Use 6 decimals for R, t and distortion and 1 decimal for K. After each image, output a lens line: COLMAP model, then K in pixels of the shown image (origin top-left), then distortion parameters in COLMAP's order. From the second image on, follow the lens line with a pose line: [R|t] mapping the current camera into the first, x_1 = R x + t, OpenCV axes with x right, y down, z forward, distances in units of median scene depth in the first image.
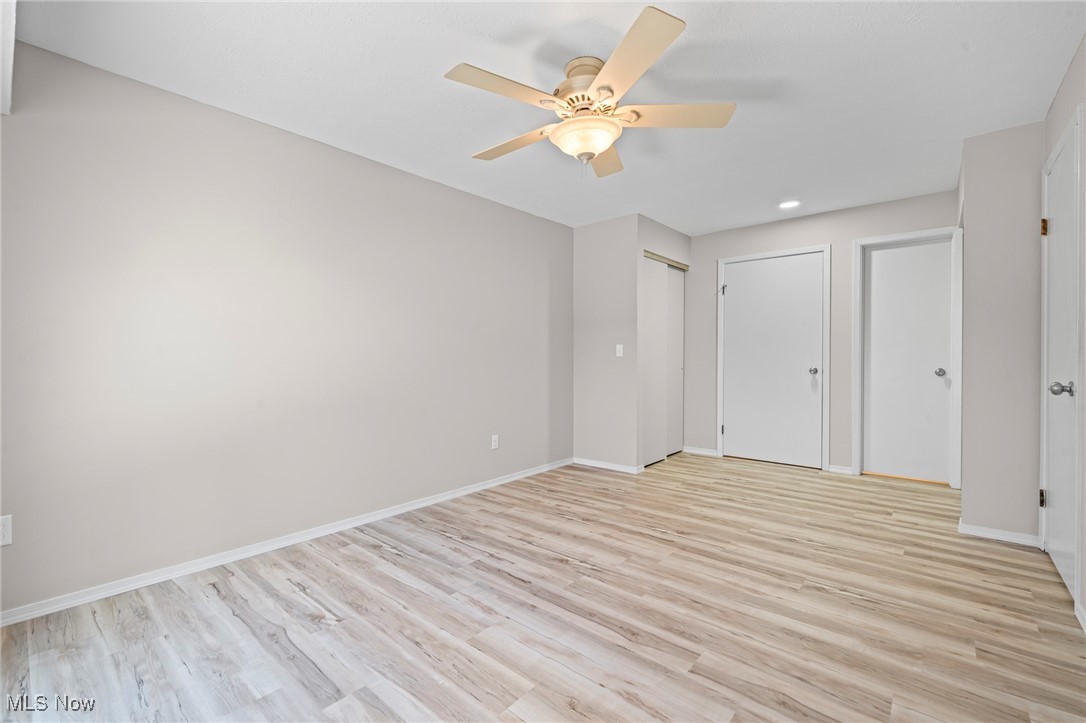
lens RADIAL K [[466.2, 0, 542.4], [0, 466.2, 359.1], [0, 0, 1]] dist [-0.014741, -0.000802]
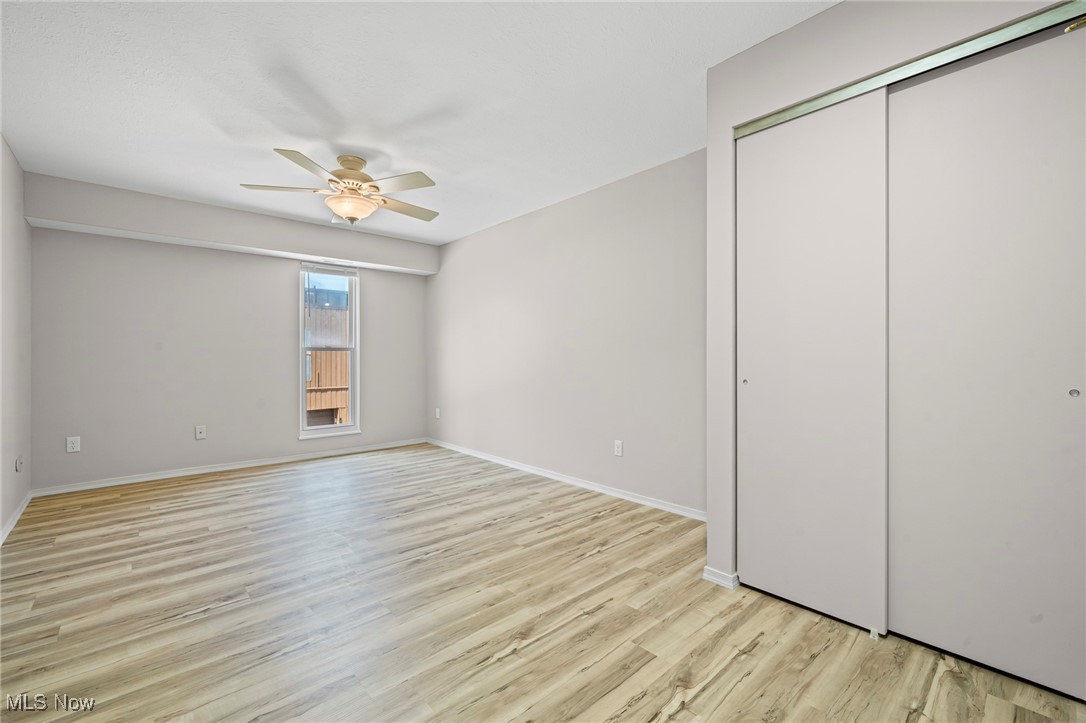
lens RADIAL K [[466.2, 0, 542.6], [0, 466.2, 358.0], [0, 0, 1]] dist [-0.014741, -0.000802]
pose [[-0.124822, 0.005707, -0.992163, 0.999604], [-0.006587, 0.999957, 0.006580, 0.000680], [0.992157, 0.007357, -0.124779, 1.207225]]
